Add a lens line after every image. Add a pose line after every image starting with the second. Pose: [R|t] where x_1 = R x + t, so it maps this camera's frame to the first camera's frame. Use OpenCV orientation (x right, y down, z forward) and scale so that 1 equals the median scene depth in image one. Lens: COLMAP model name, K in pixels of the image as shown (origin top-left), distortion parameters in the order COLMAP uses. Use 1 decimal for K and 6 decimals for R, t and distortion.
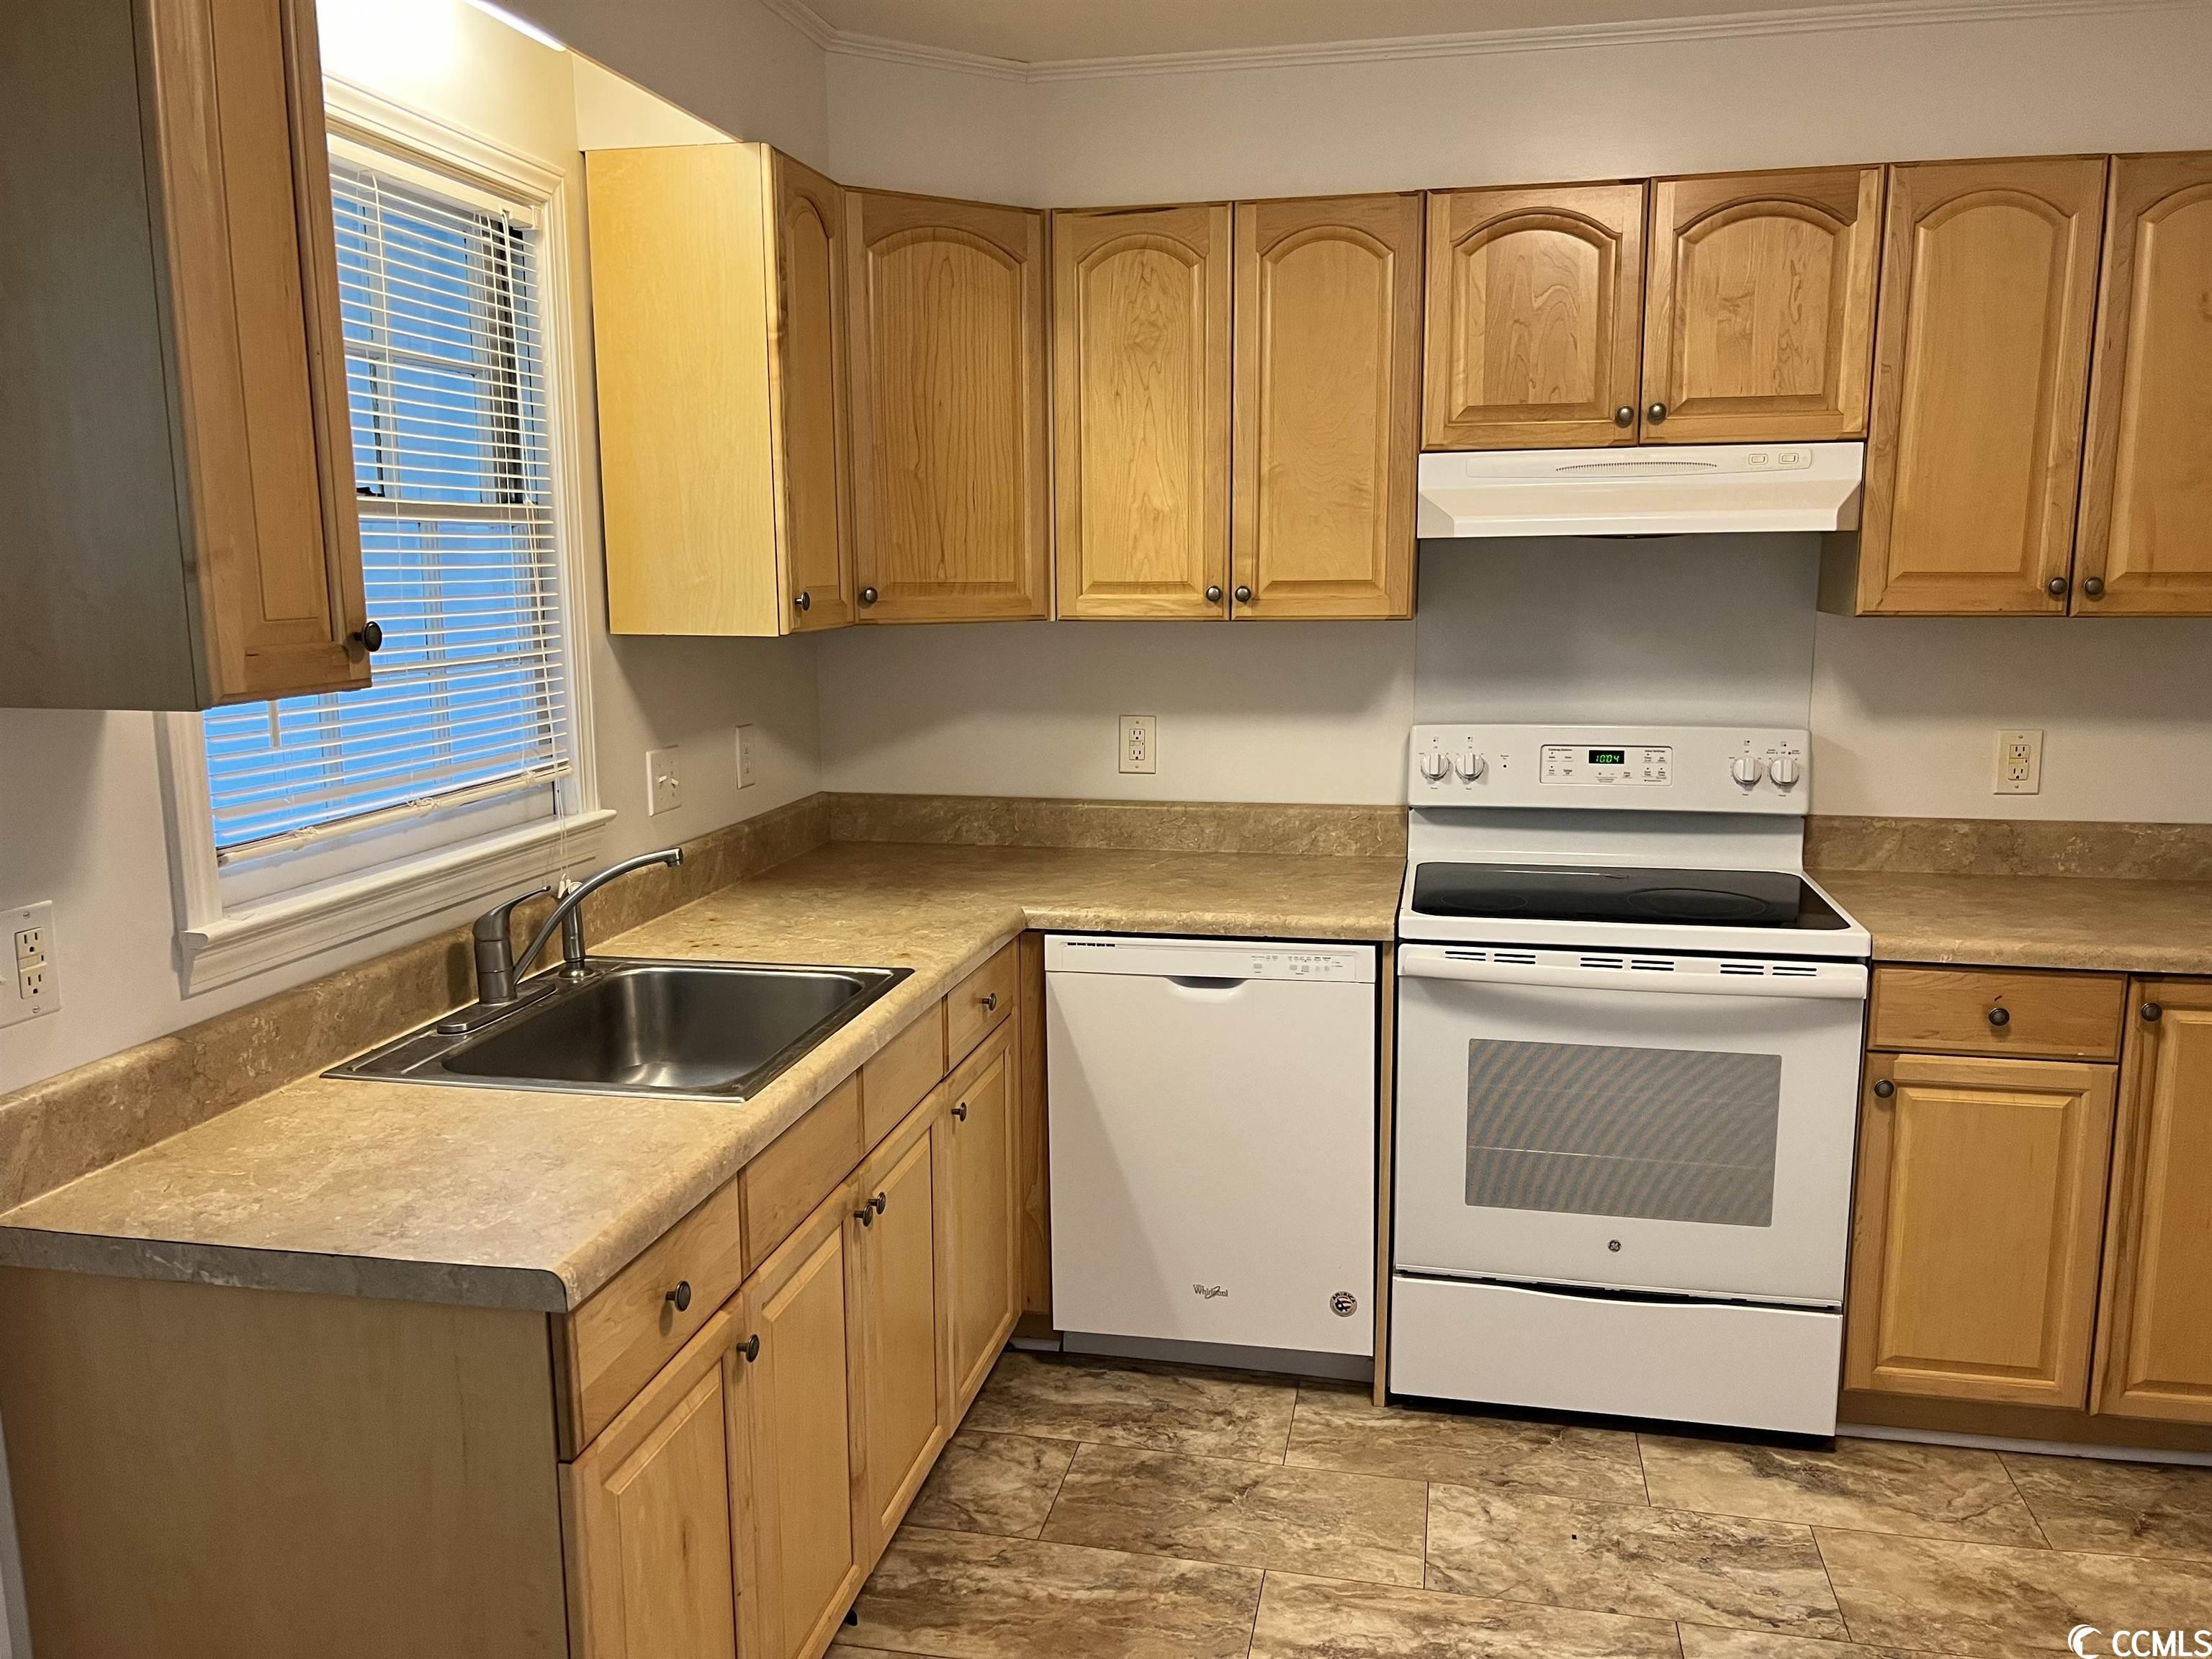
lens RADIAL K [[1669.0, 0, 1102.9], [0, 1669.0, 838.9], [0, 0, 1]] dist [0.043114, -0.058742]
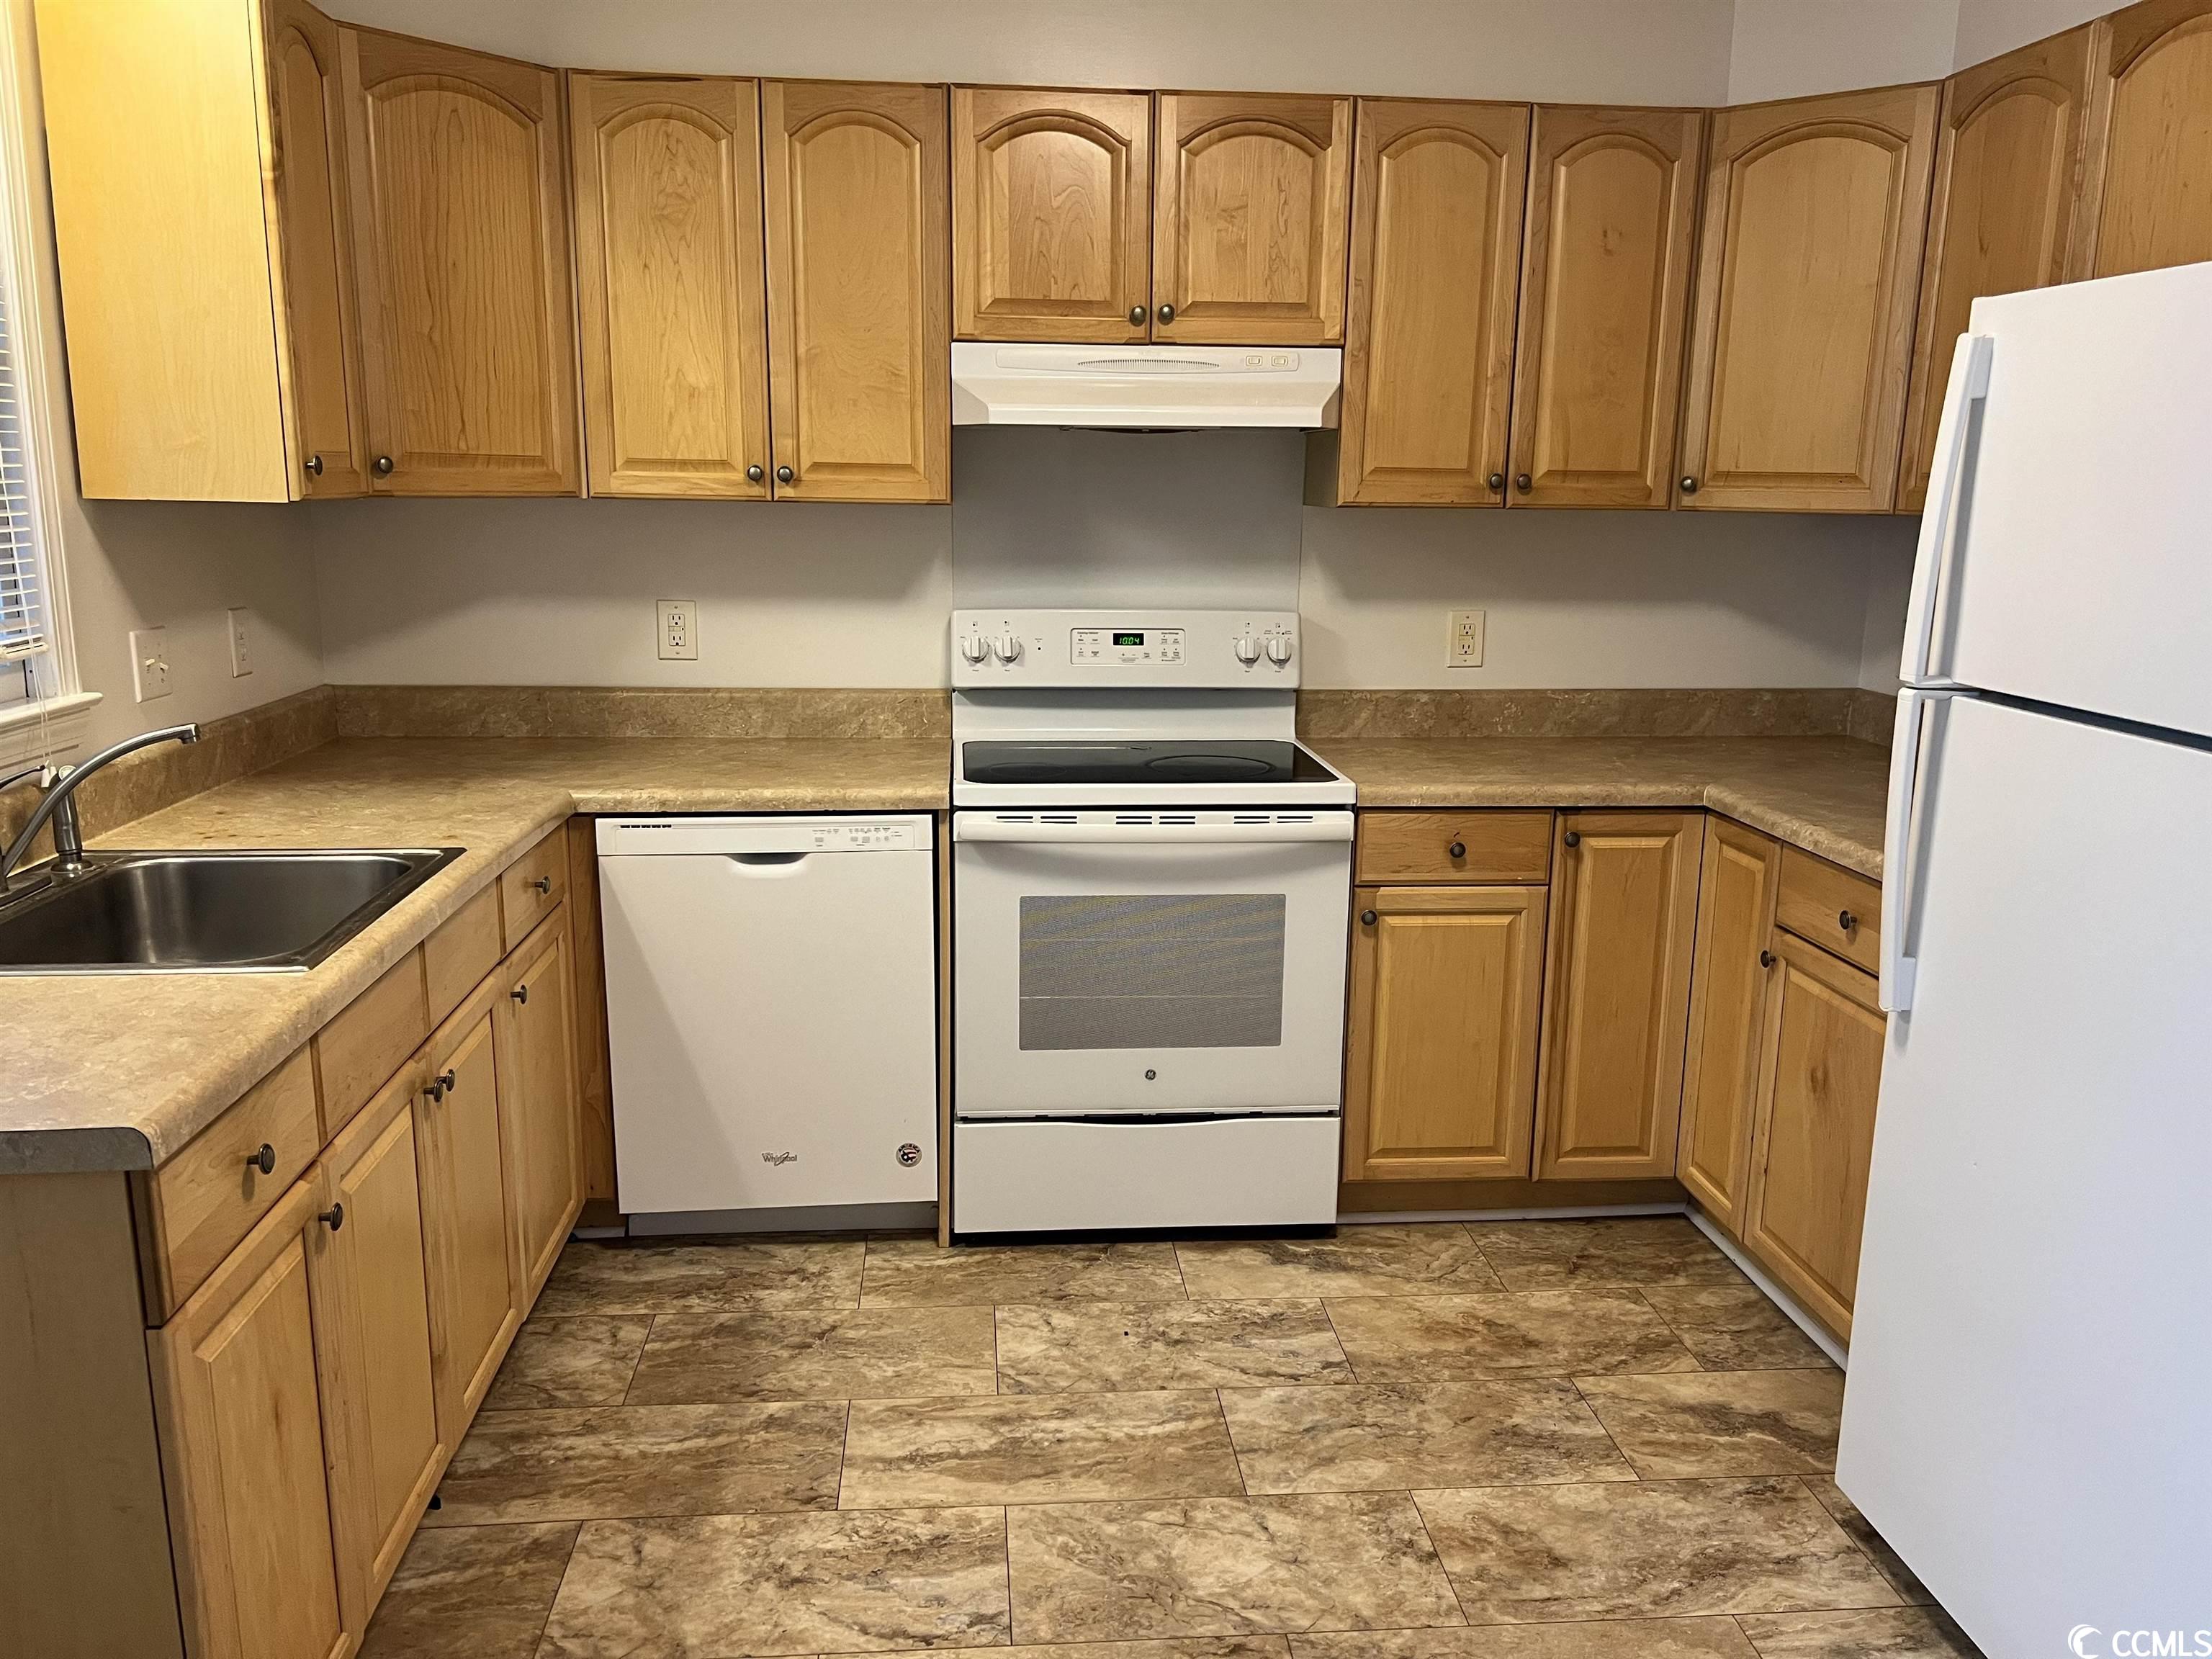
lens RADIAL K [[1667.4, 0, 1109.1], [0, 1667.4, 842.2], [0, 0, 1]] dist [0.044490, -0.055905]
pose [[0.955589, -0.042165, 0.291670, -0.036203], [0.028821, 0.998338, 0.049896, 0.033110], [-0.293289, -0.039274, 0.955217, -0.037580]]
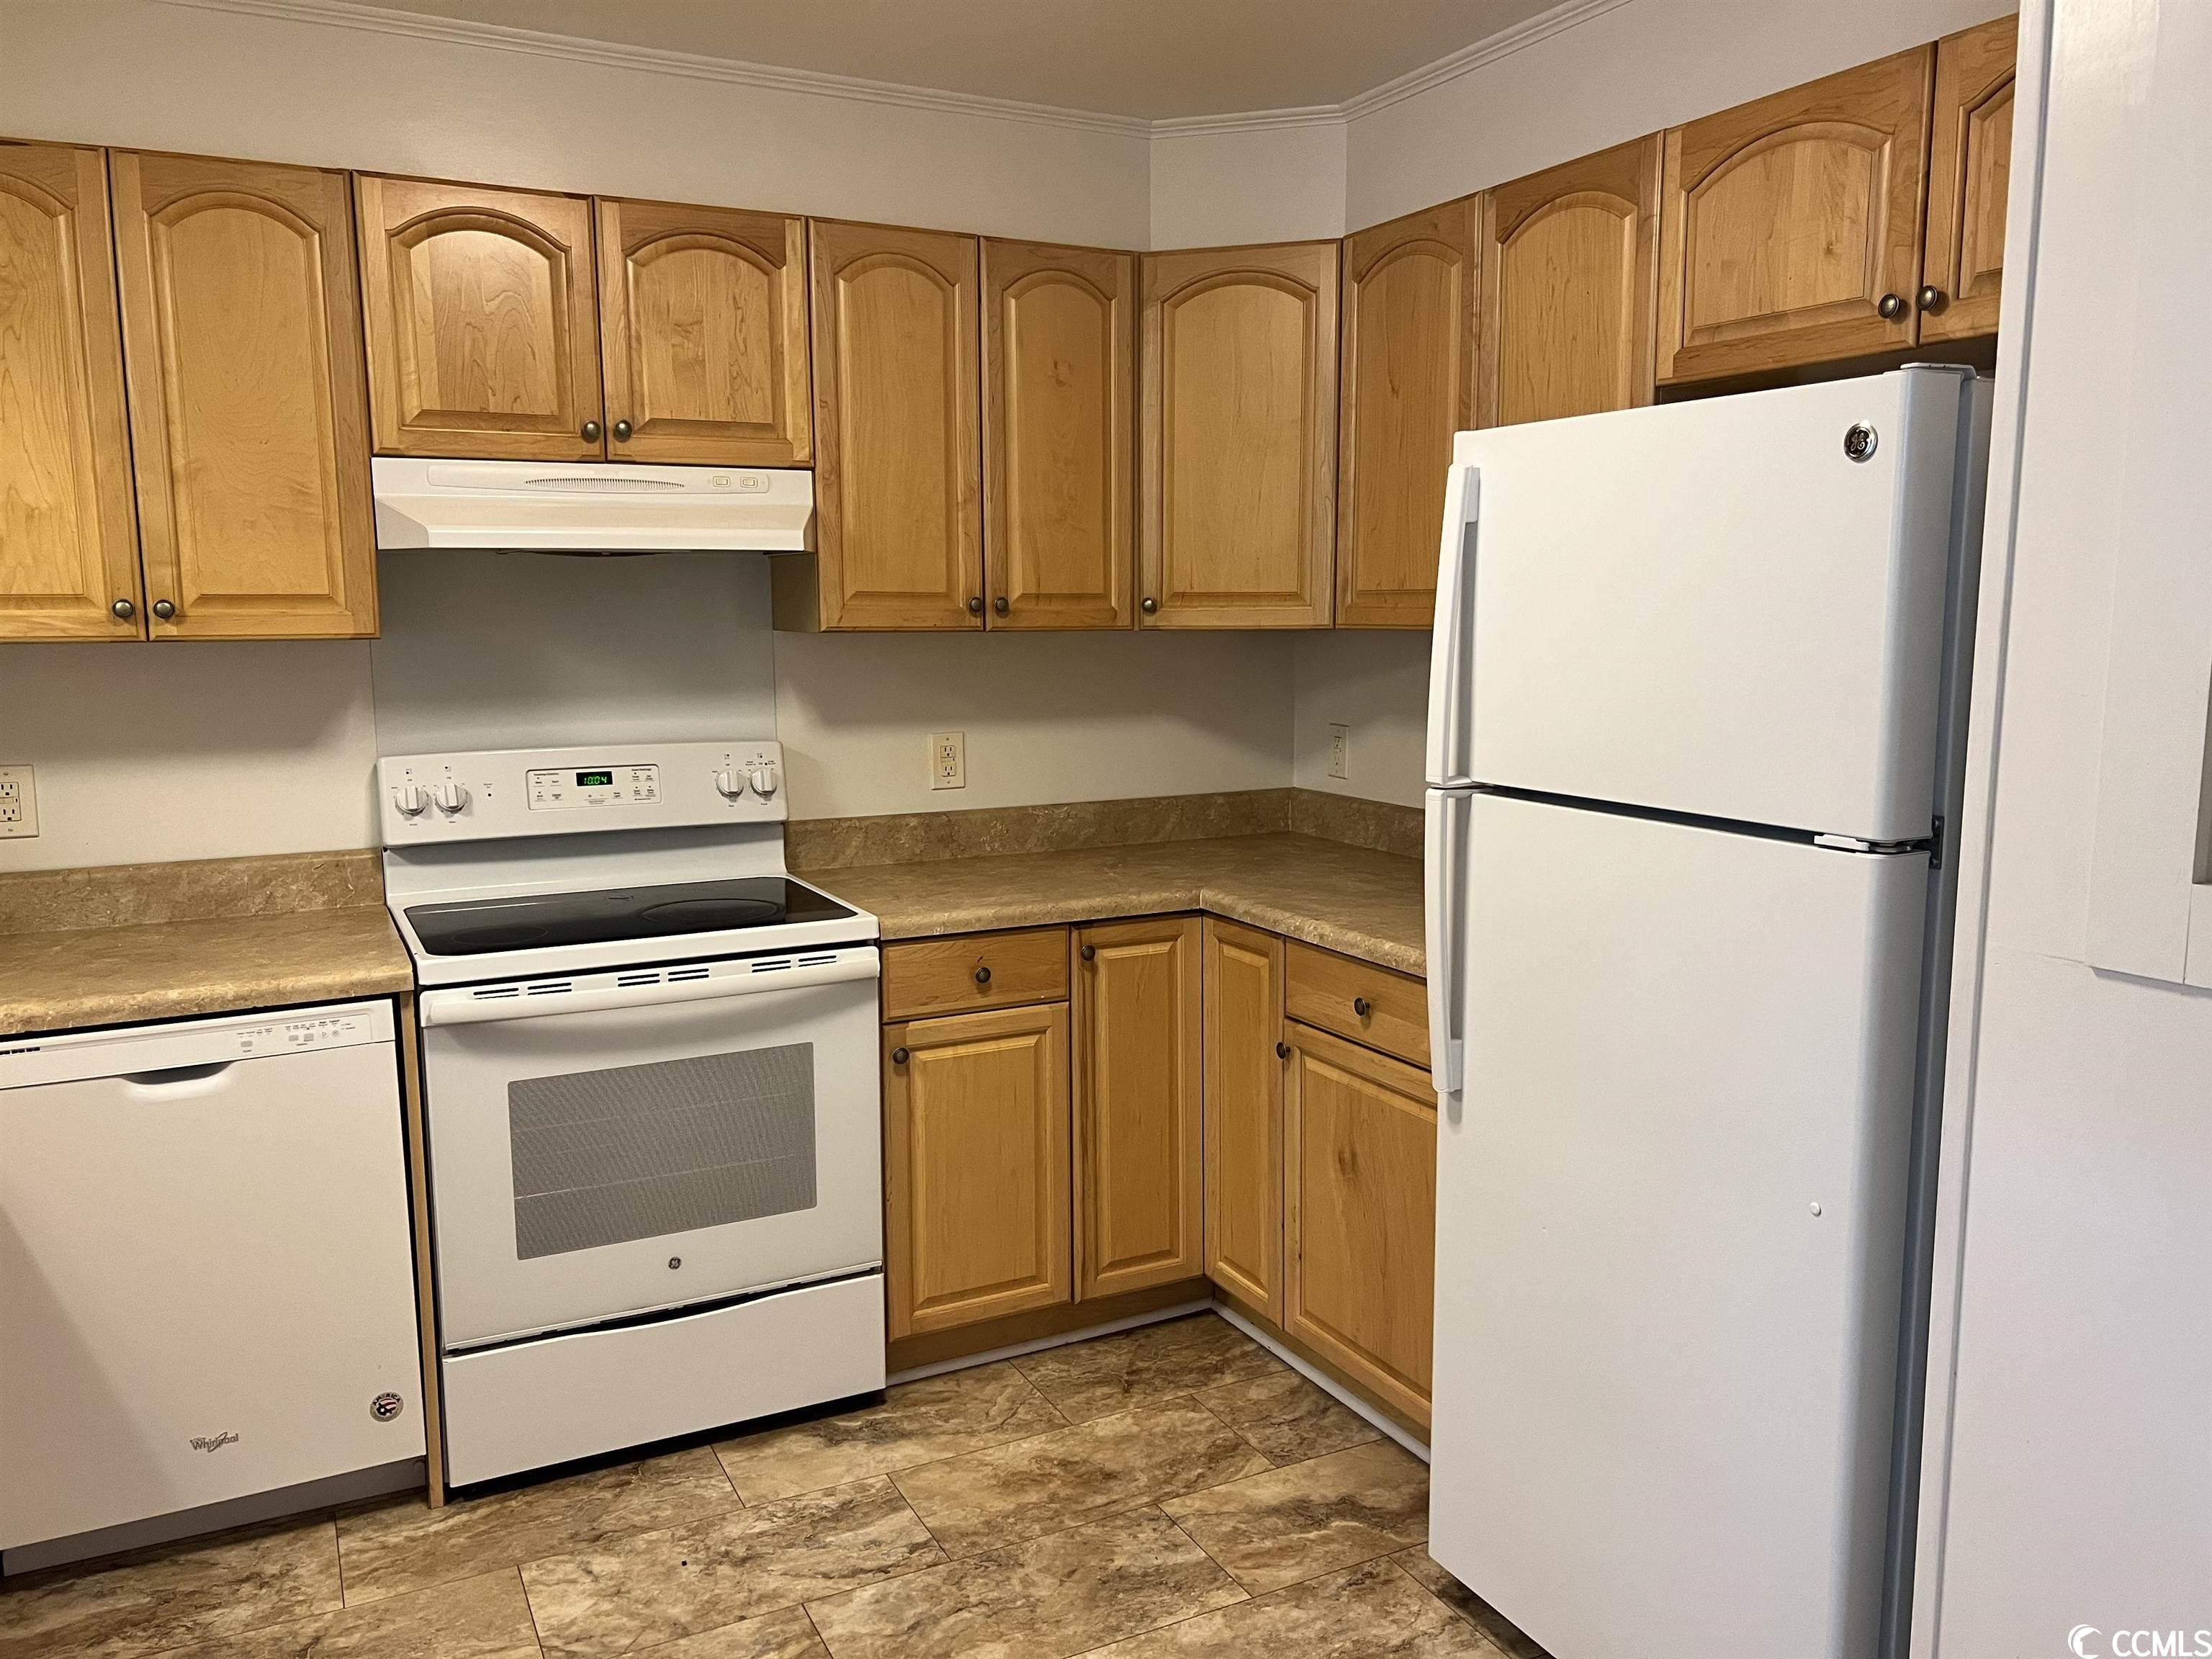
lens RADIAL K [[1667.4, 0, 1109.1], [0, 1667.4, 842.2], [0, 0, 1]] dist [0.044490, -0.055905]
pose [[0.775087, -0.086303, 0.625933, -0.095973], [0.105908, 0.994358, 0.005956, 0.016551], [-0.622915, 0.061675, 0.779854, 0.052077]]
